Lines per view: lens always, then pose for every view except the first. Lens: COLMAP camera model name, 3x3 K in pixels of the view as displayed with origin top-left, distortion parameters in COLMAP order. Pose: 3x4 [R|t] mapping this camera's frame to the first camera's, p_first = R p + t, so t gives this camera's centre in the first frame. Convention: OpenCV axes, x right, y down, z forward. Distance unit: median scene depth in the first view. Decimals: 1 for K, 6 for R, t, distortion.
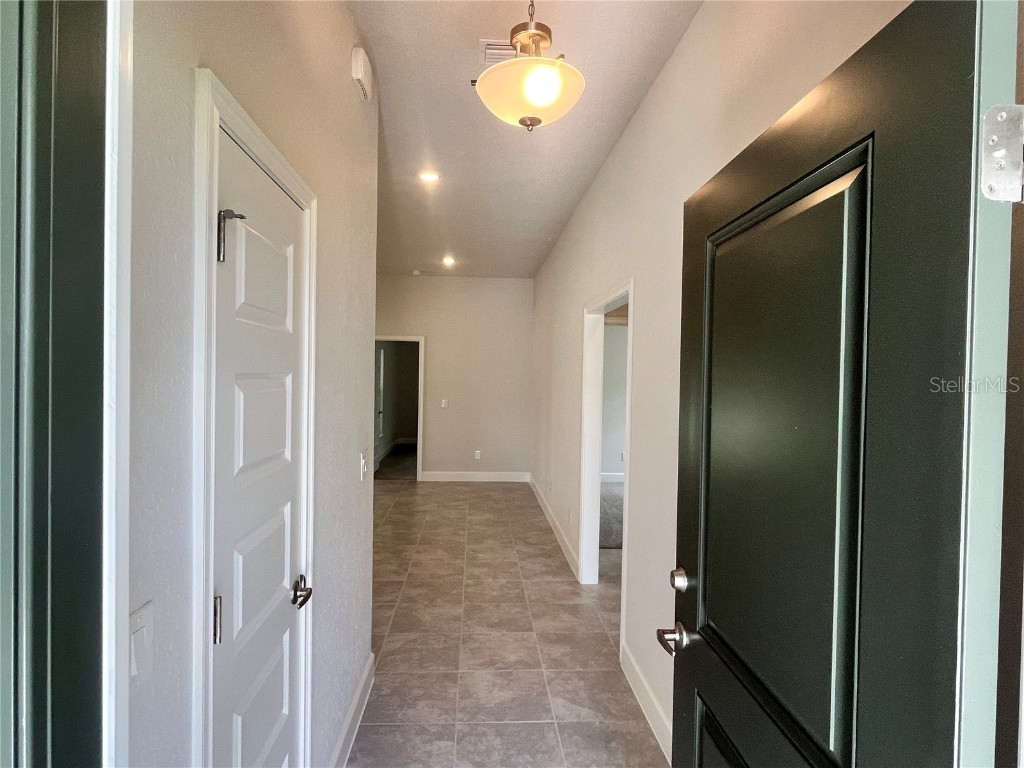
lens RADIAL K [[567.8, 0, 510.6], [0, 567.8, 384.6], [0, 0, 1]] dist [-0.001446, -0.001590]
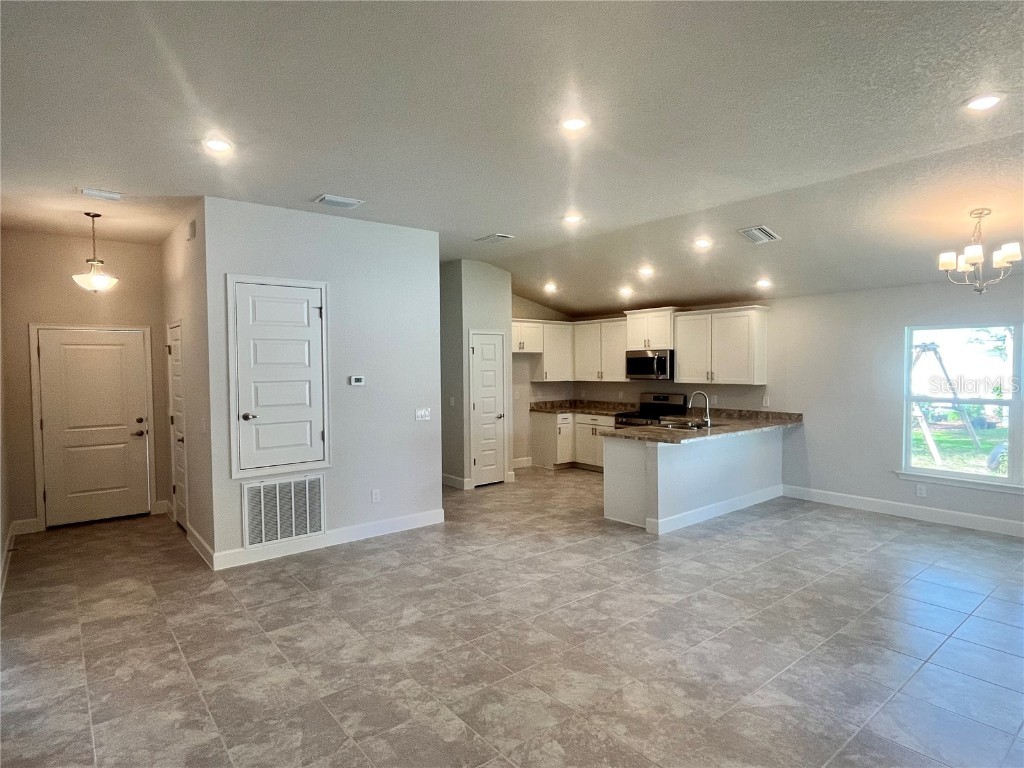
lens RADIAL K [[567.8, 0, 509.7], [0, 567.8, 389.2], [0, 0, 1]] dist [-0.001446, -0.001590]
pose [[-0.815977, 0.009022, -0.578014, -0.003935], [-0.019011, 0.998919, 0.042429, -0.045317], [0.577771, 0.045609, -0.814923, 1.804907]]
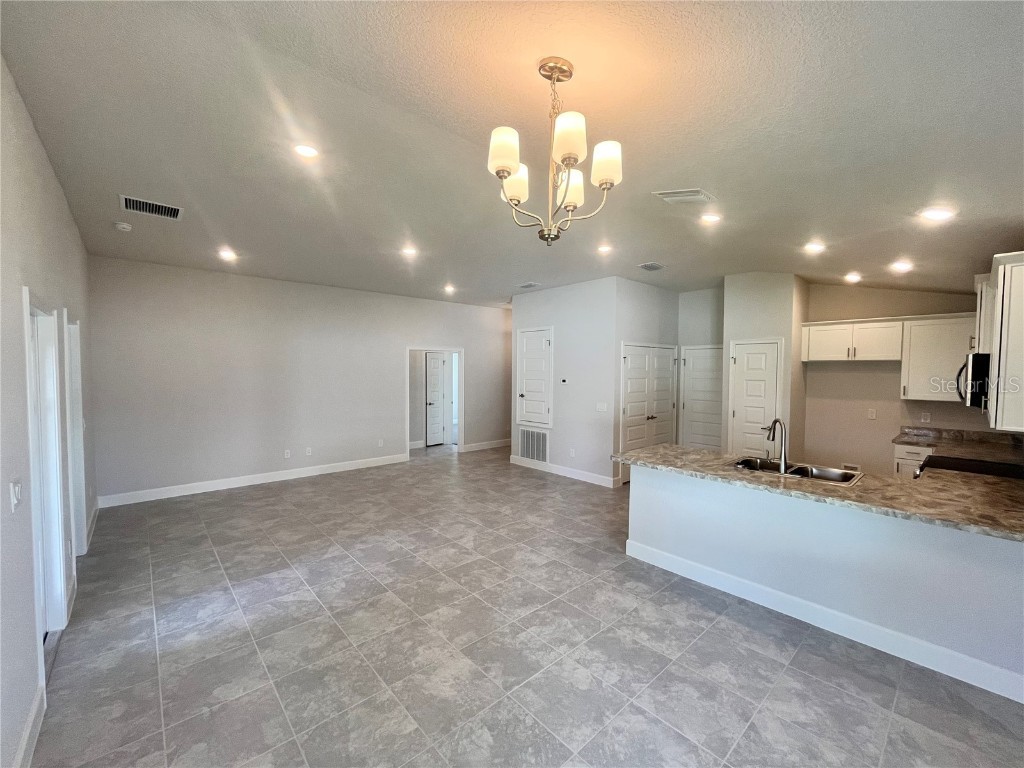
lens RADIAL K [[417.1, 0, 510.4], [0, 417.1, 383.5], [0, 0, 1]] dist [-0.004104, -0.000293]
pose [[-0.622679, -0.053064, 0.780676, -1.481321], [-0.009637, 0.998142, 0.060159, -0.086155], [-0.782418, 0.029936, -0.622034, 1.716954]]
